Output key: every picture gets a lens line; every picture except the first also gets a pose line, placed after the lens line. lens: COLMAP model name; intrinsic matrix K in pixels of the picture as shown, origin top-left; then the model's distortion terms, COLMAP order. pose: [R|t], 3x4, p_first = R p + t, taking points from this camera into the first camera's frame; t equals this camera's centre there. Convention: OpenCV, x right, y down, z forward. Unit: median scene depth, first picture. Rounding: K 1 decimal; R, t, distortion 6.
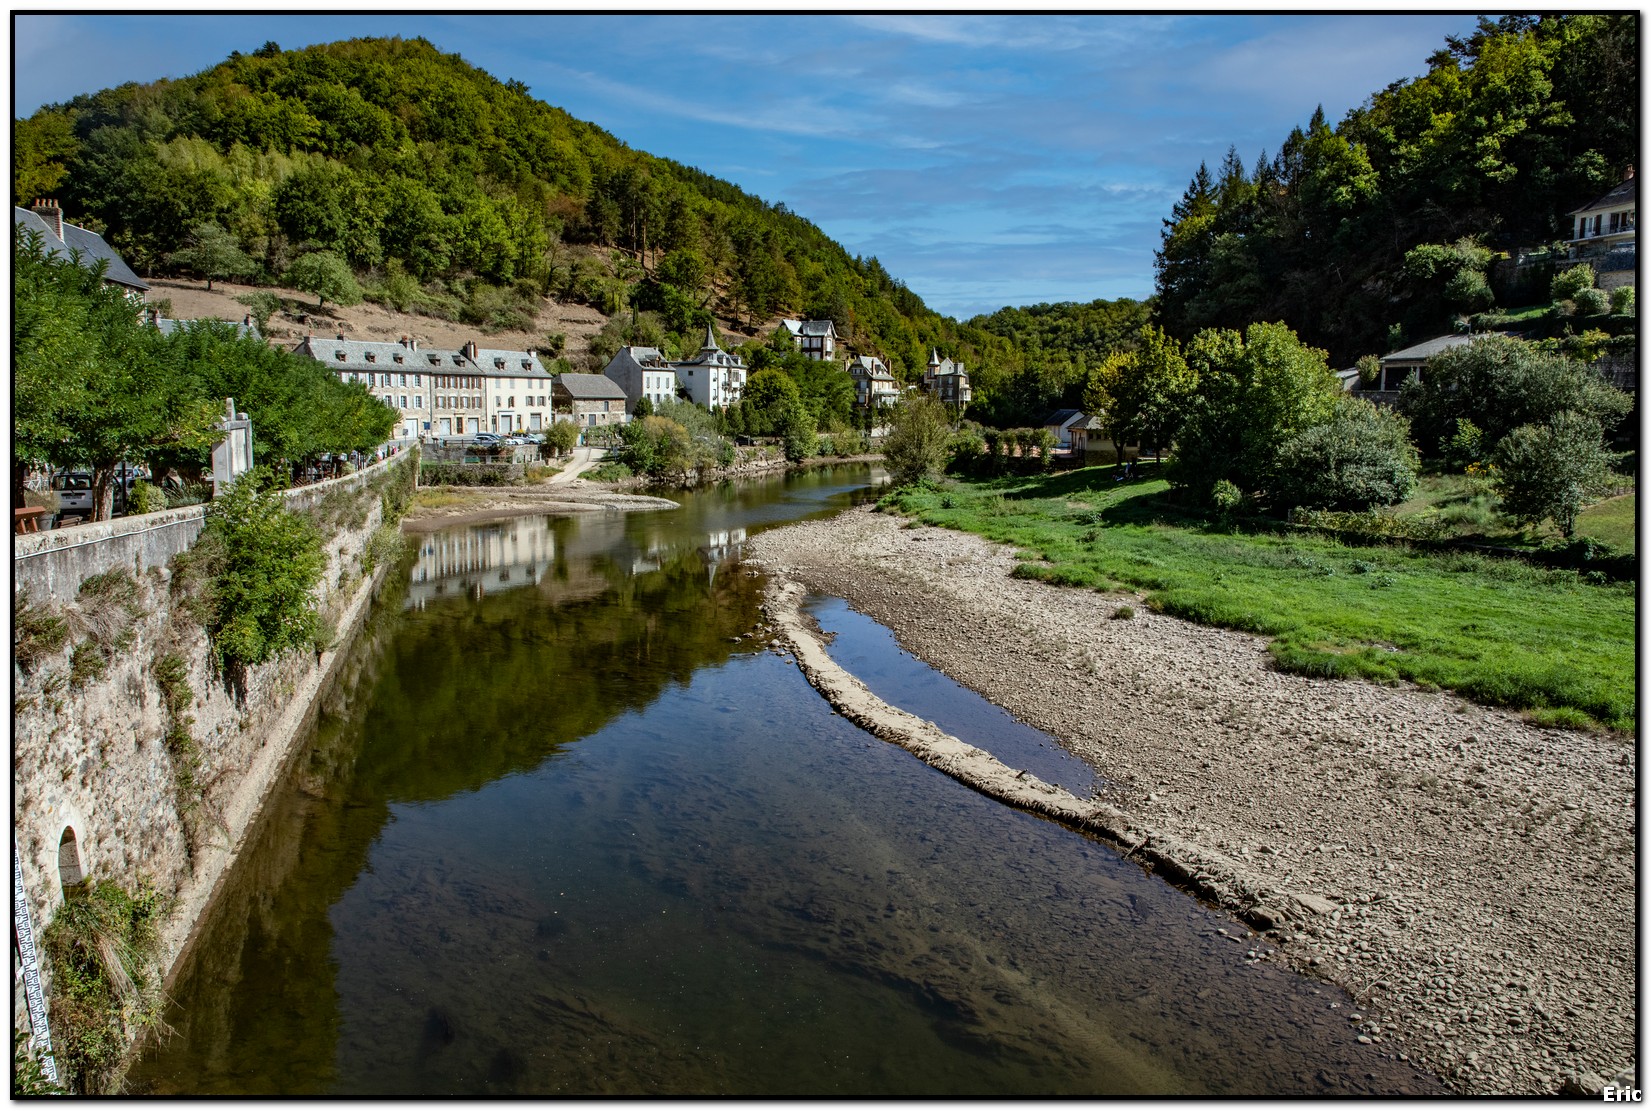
lens RADIAL K [[1226.5, 0, 834.5], [0, 1226.5, 560.5], [0, 0, 1]] dist [-0.034325, 0.005352]
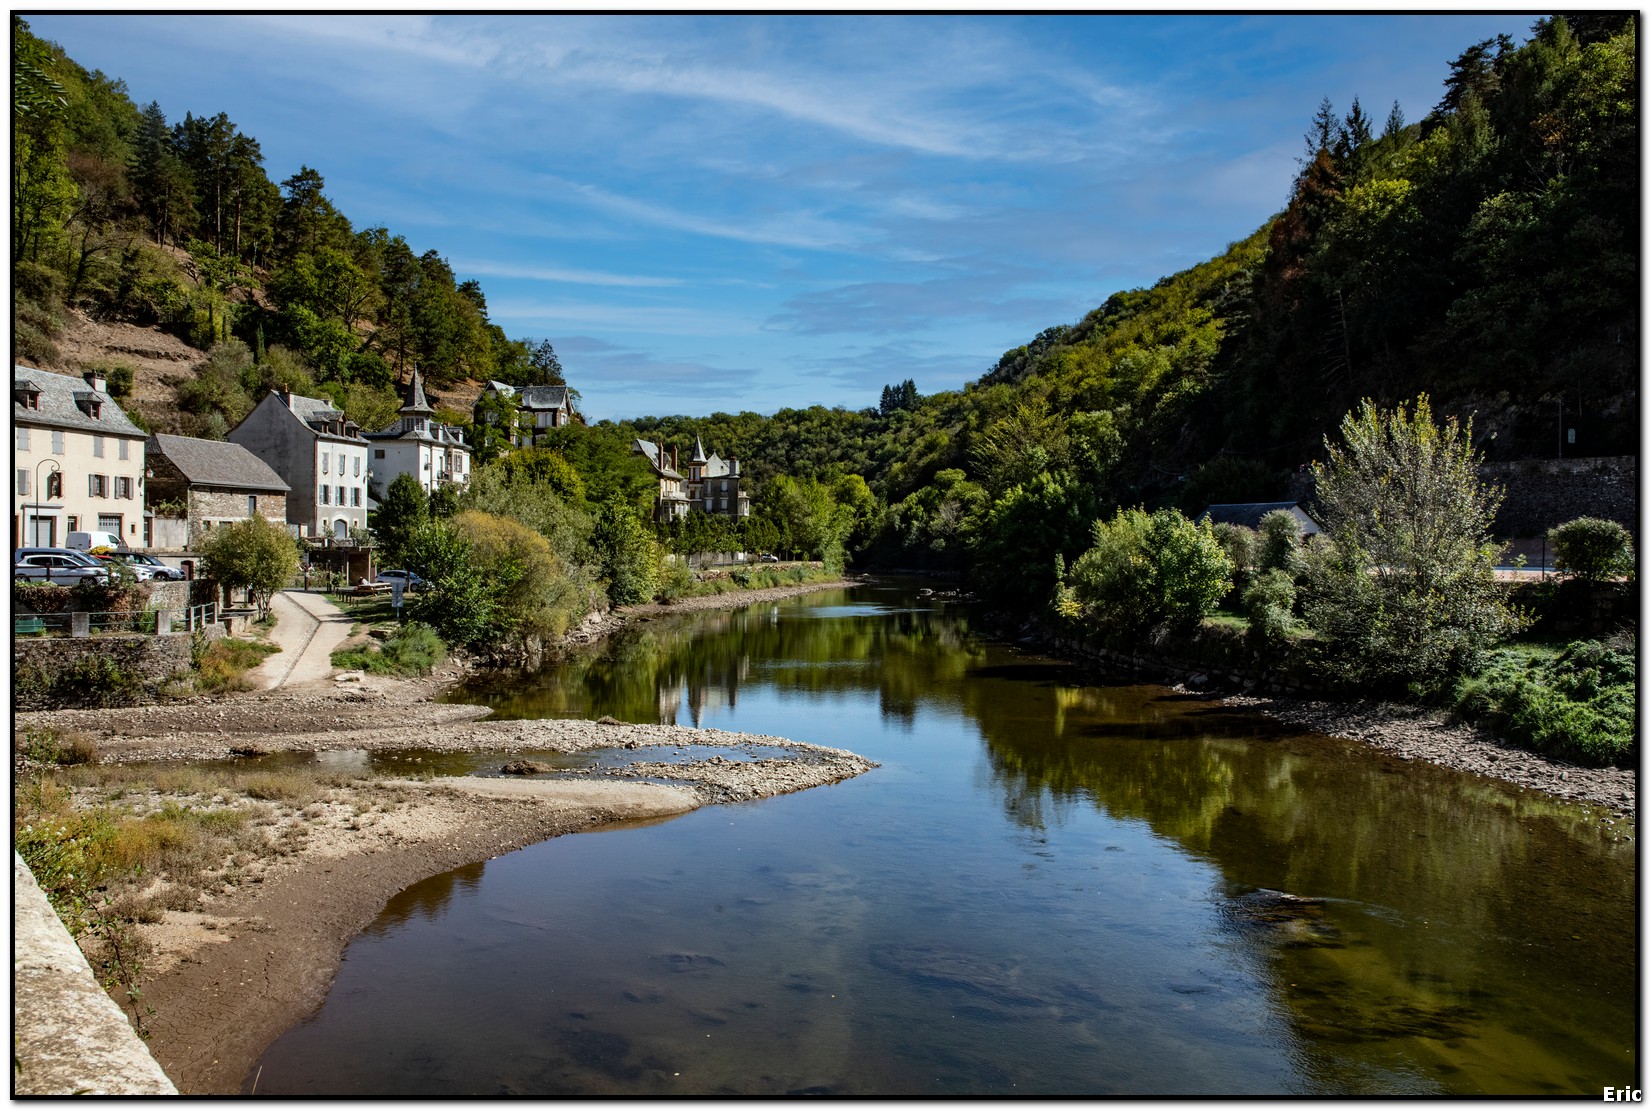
lens RADIAL K [[1407.2, 0, 827.3], [0, 1407.2, 554.0], [0, 0, 1]] dist [0.040638, 0.020063]
pose [[0.946626, -0.007286, 0.322253, -0.132243], [0.045006, 0.992939, -0.109755, -0.030795], [-0.319178, 0.118401, 0.940270, 0.350789]]
